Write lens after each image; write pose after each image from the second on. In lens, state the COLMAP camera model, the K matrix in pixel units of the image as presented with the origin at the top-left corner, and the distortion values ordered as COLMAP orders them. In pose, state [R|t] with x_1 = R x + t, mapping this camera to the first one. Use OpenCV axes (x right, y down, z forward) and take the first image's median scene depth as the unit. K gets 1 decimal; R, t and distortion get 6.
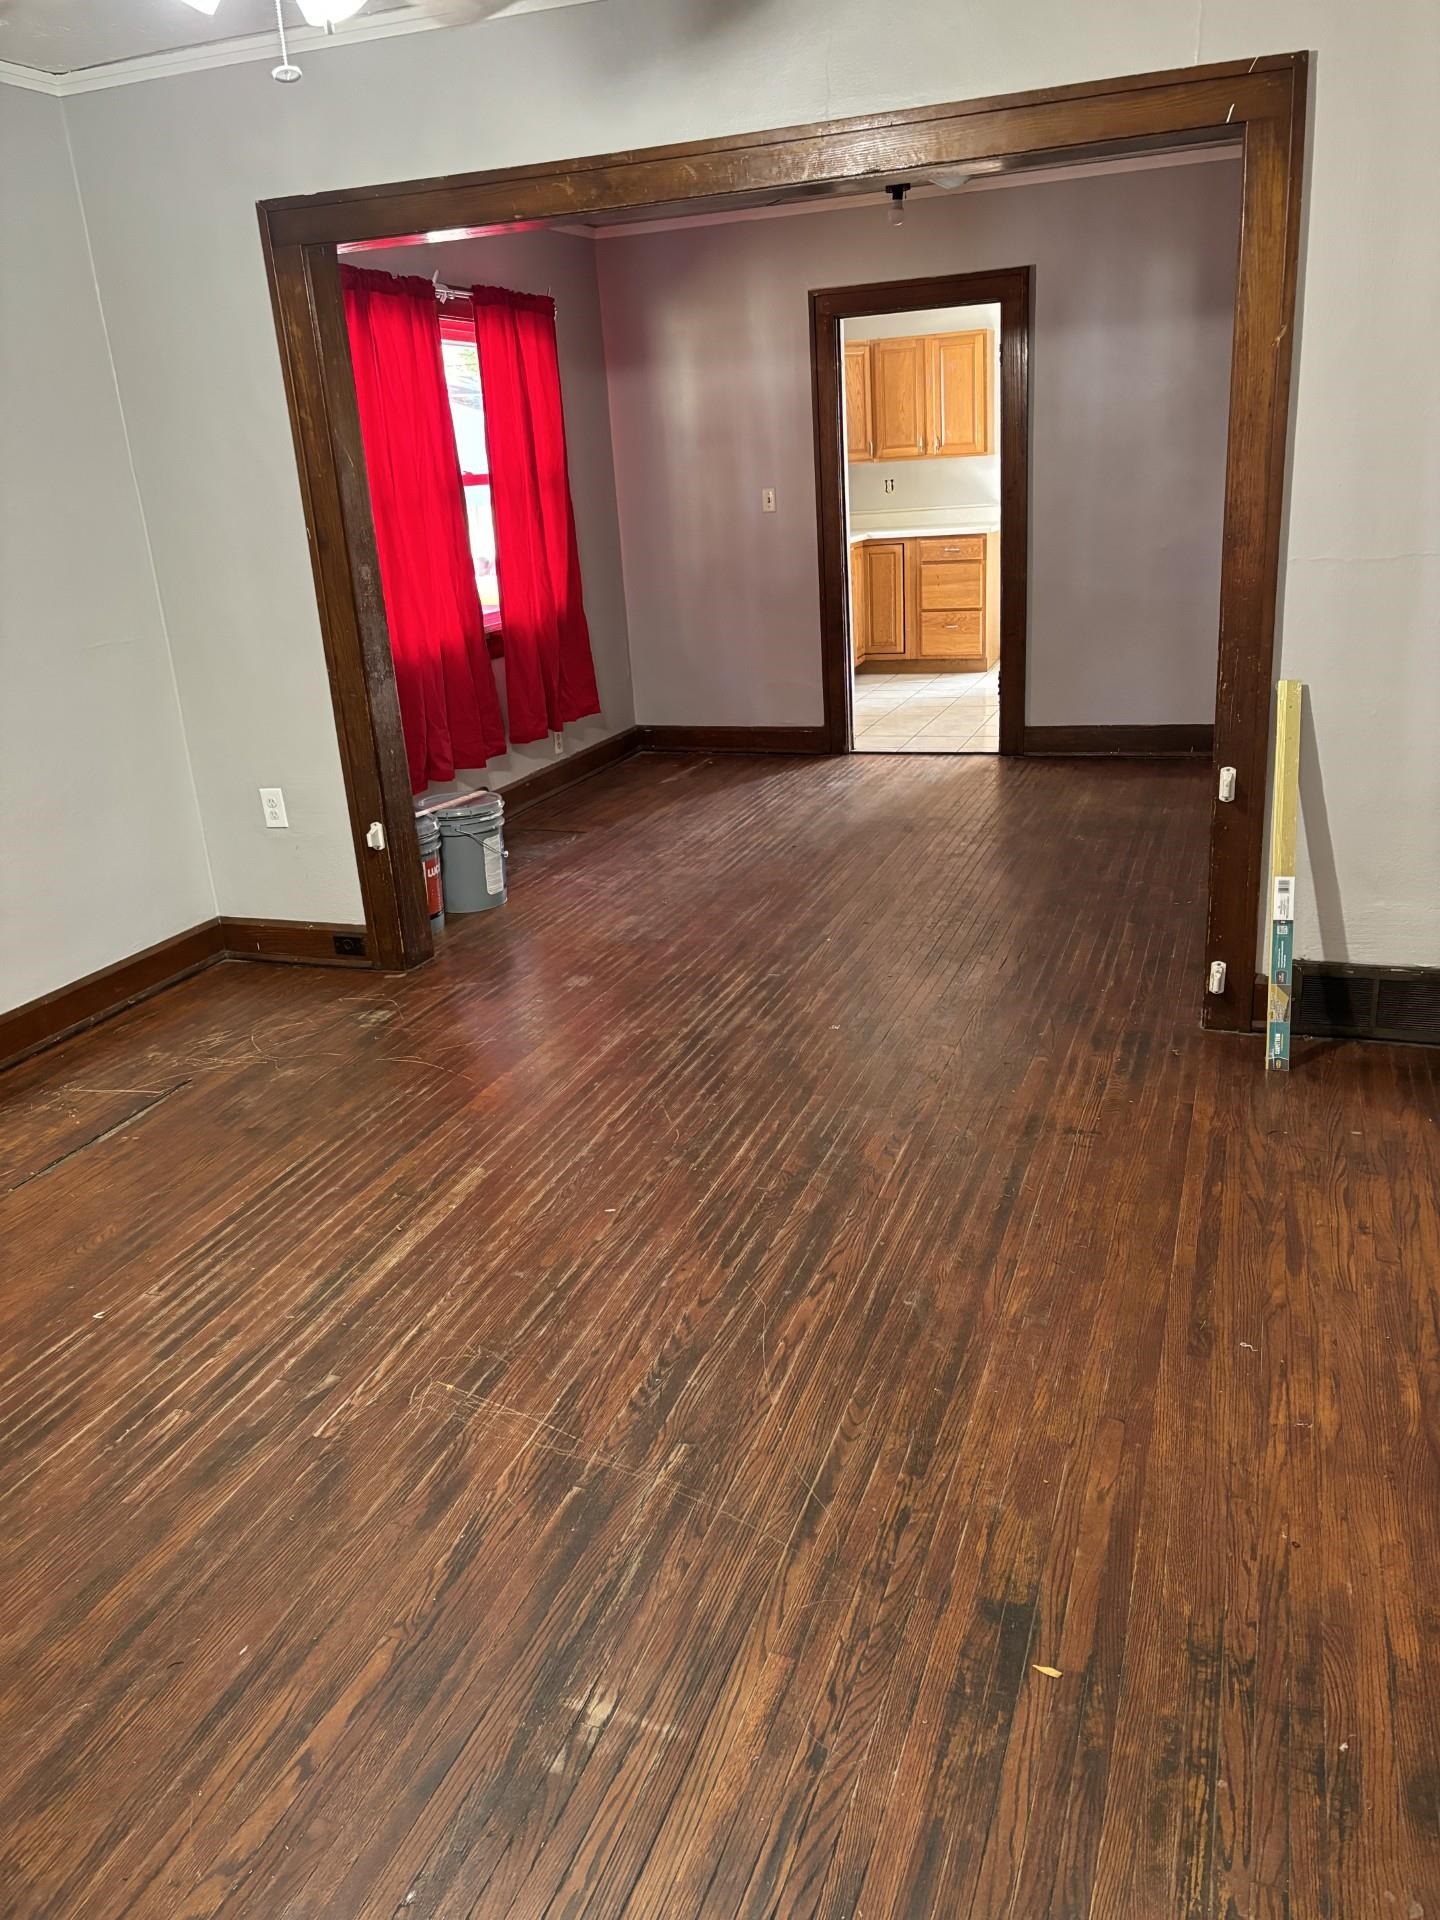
lens RADIAL K [[1444.7, 0, 710.4], [0, 1444.7, 960.3], [0, 0, 1]] dist [0.046903, -0.050597]
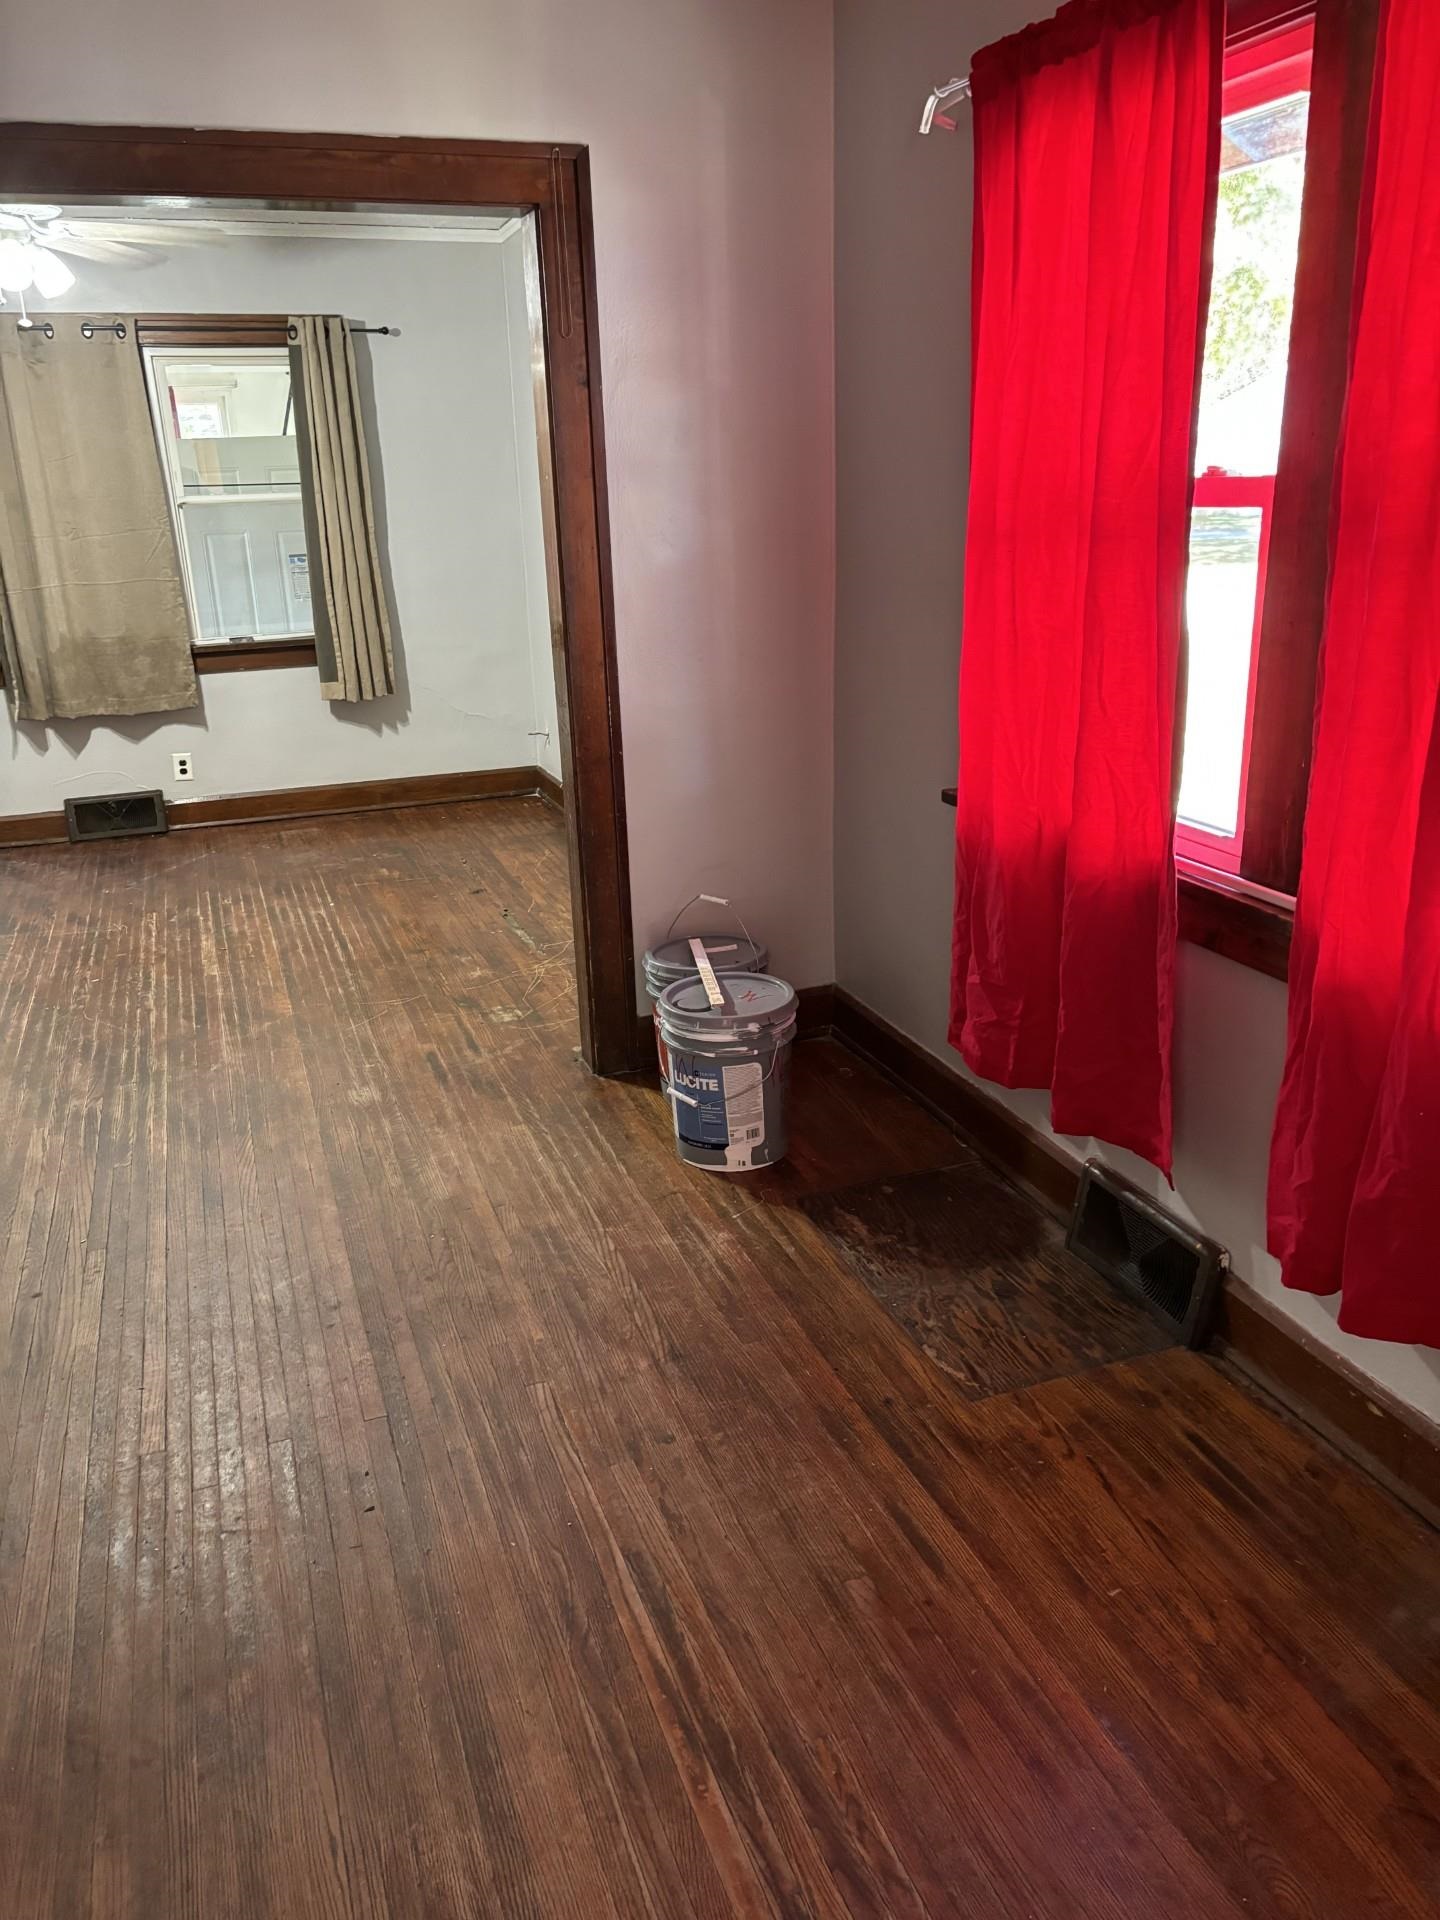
lens RADIAL K [[1444.7, 0, 723.5], [0, 1444.7, 939.2], [0, 0, 1]] dist [0.046903, -0.050597]
pose [[-0.754413, 0.282500, -0.592498, 0.334162], [-0.134747, 0.816773, 0.561004, -0.831971], [0.642420, 0.503066, -0.578119, 2.321445]]
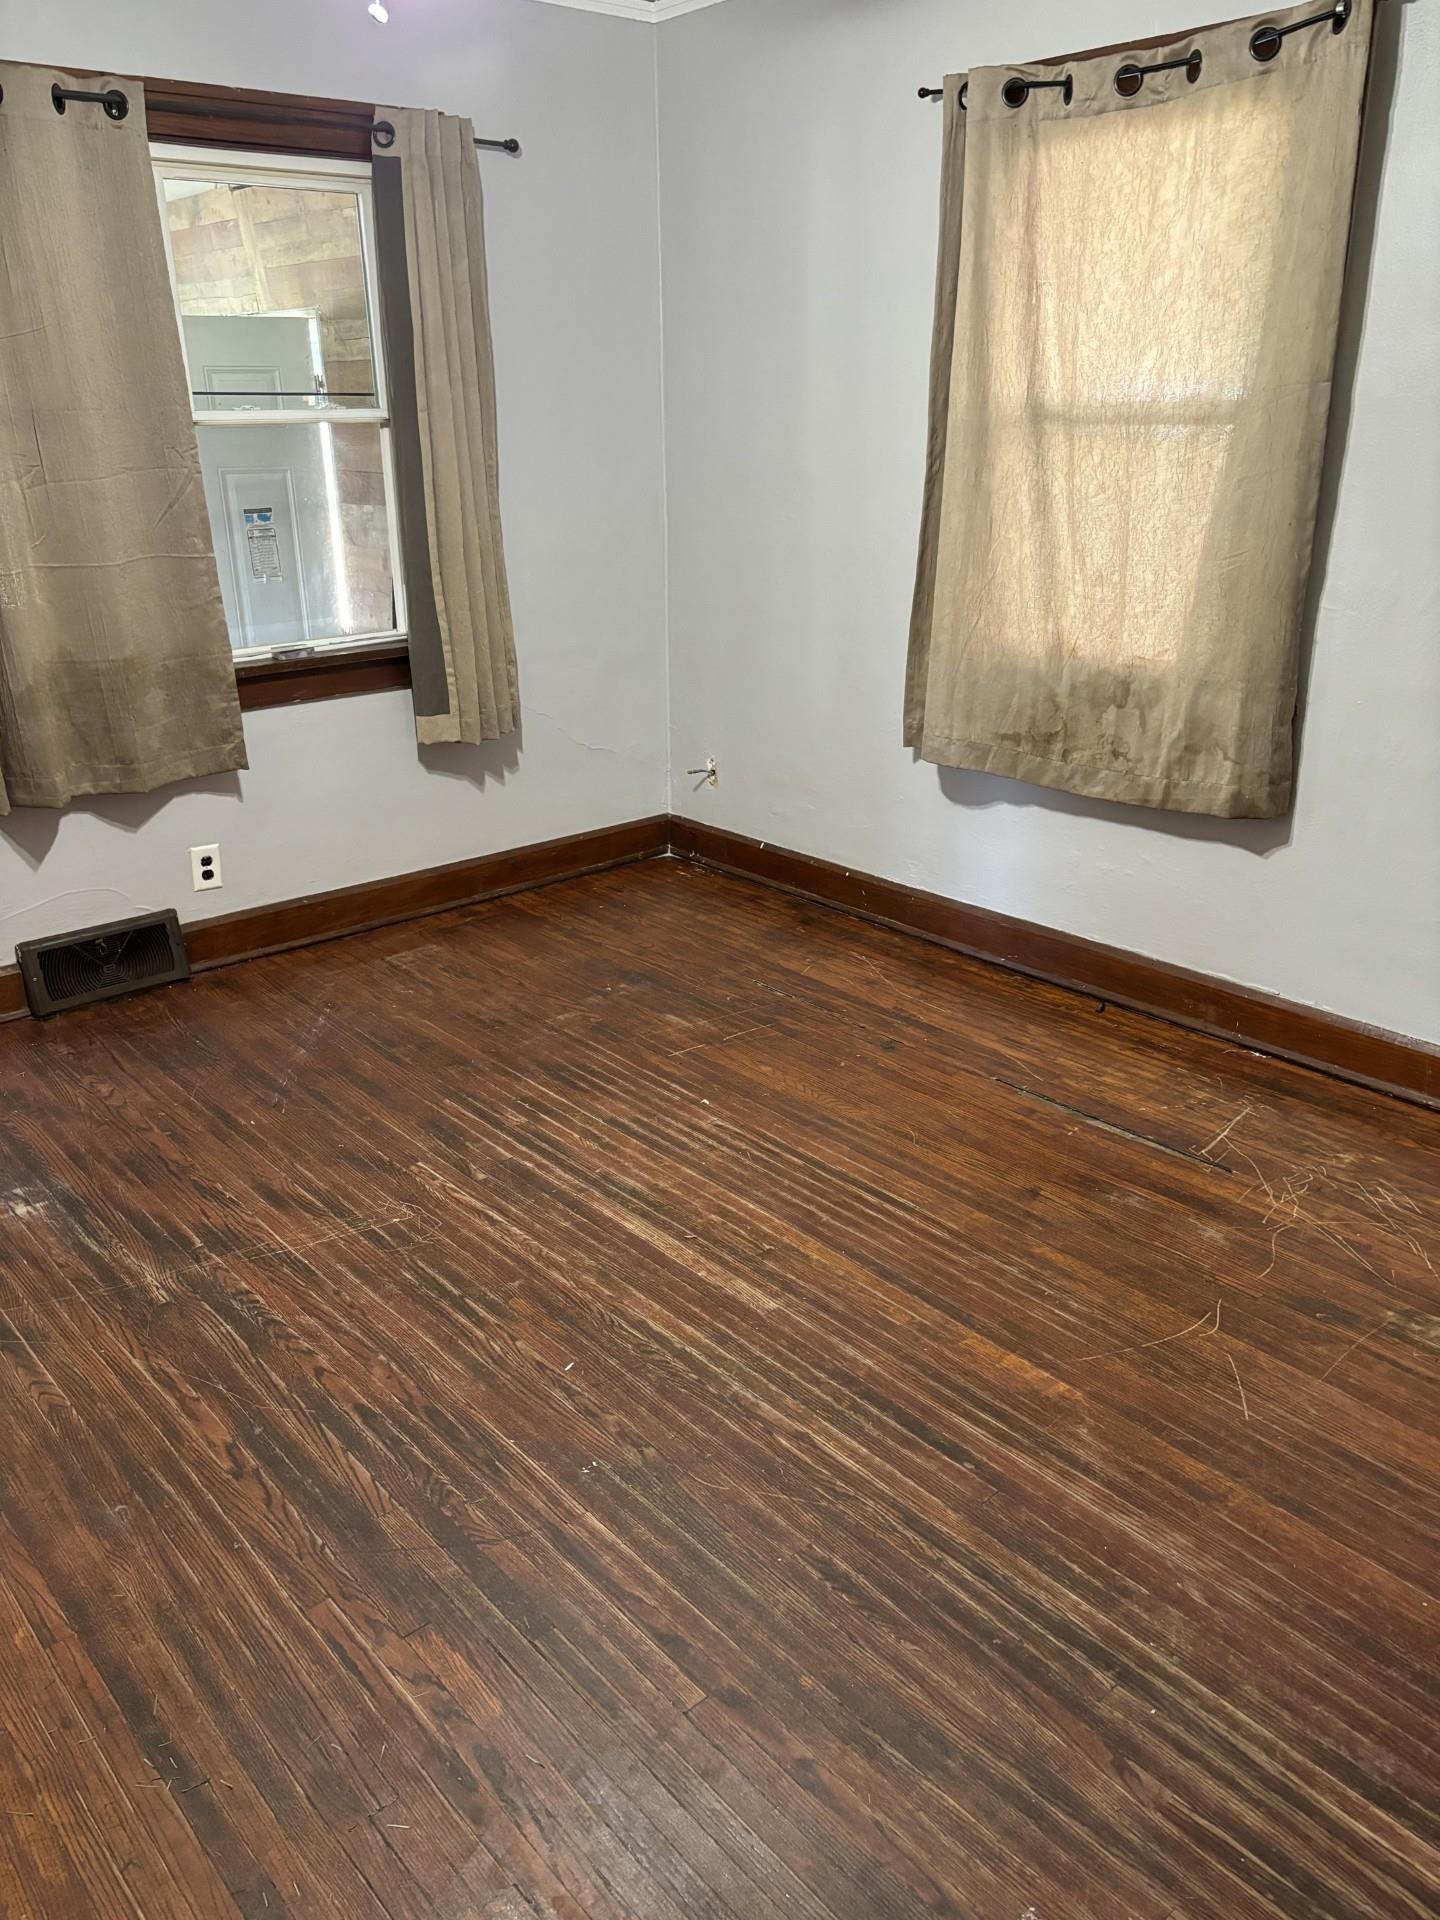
lens RADIAL K [[1444.7, 0, 726.0], [0, 1444.7, 960.5], [0, 0, 1]] dist [0.046903, -0.050597]
pose [[-0.475403, 0.378074, -0.794388, 0.438988], [-0.246521, 0.809530, 0.532812, -0.453752], [0.844523, 0.449133, -0.291650, 1.209410]]
